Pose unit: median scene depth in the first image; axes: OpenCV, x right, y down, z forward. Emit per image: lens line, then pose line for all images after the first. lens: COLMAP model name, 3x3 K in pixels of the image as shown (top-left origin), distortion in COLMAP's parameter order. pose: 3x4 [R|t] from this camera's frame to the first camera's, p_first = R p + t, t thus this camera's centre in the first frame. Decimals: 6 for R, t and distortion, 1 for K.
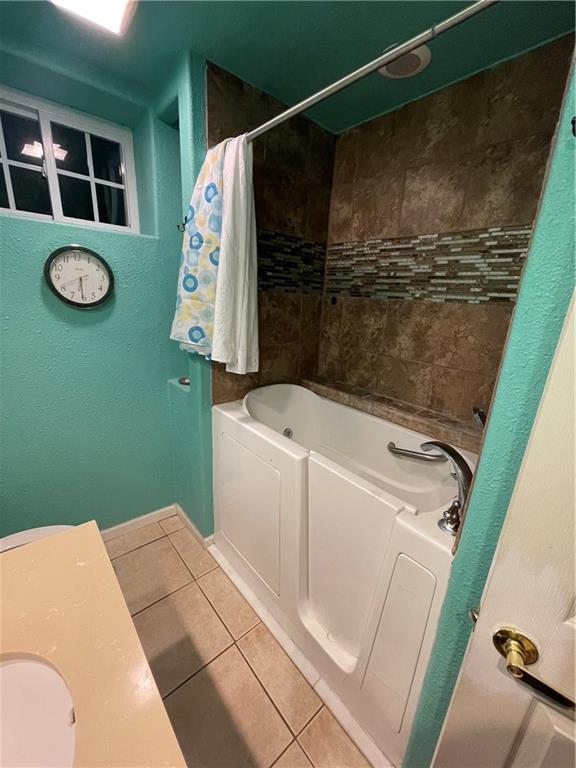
lens RADIAL K [[314.8, 0, 283.3], [0, 314.8, 383.2], [0, 0, 1]] dist [-0.002885, 0.001745]
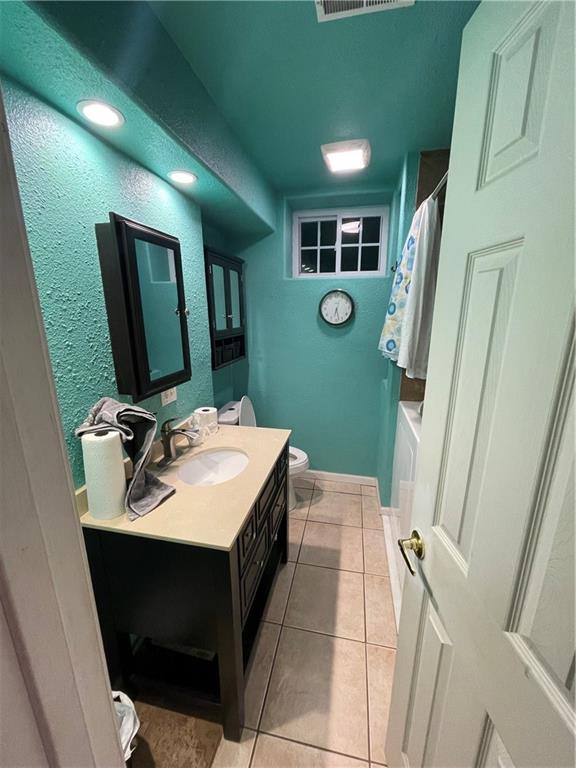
lens RADIAL K [[314.8, 0, 292.7], [0, 314.8, 384.5], [0, 0, 1]] dist [-0.002885, 0.001745]
pose [[0.615003, 0.138457, -0.776274, 0.521798], [-0.186401, 0.982089, 0.027491, 0.051042], [0.766176, 0.127792, 0.629796, -0.154215]]
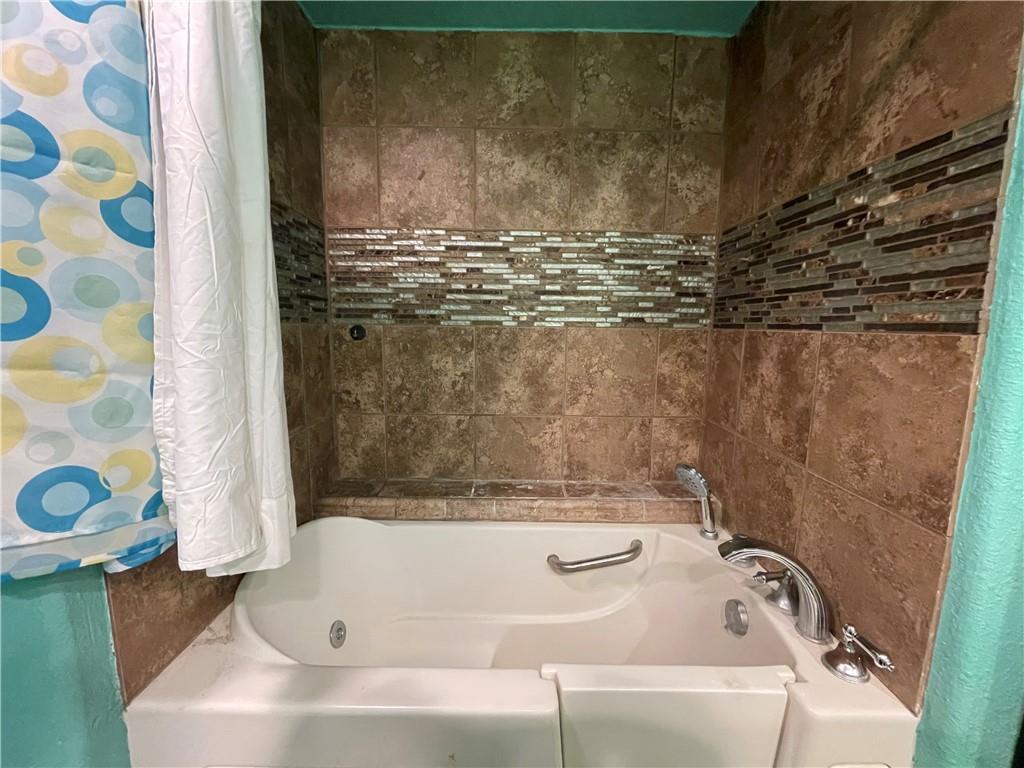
lens RADIAL K [[419.8, 0, 515.3], [0, 419.8, 375.9], [0, 0, 1]] dist [-0.002885, 0.001745]
pose [[0.644339, -0.139304, 0.751945, -0.270558], [0.230410, 0.972942, -0.017192, -0.155090], [-0.729204, 0.184333, 0.659001, 0.468613]]
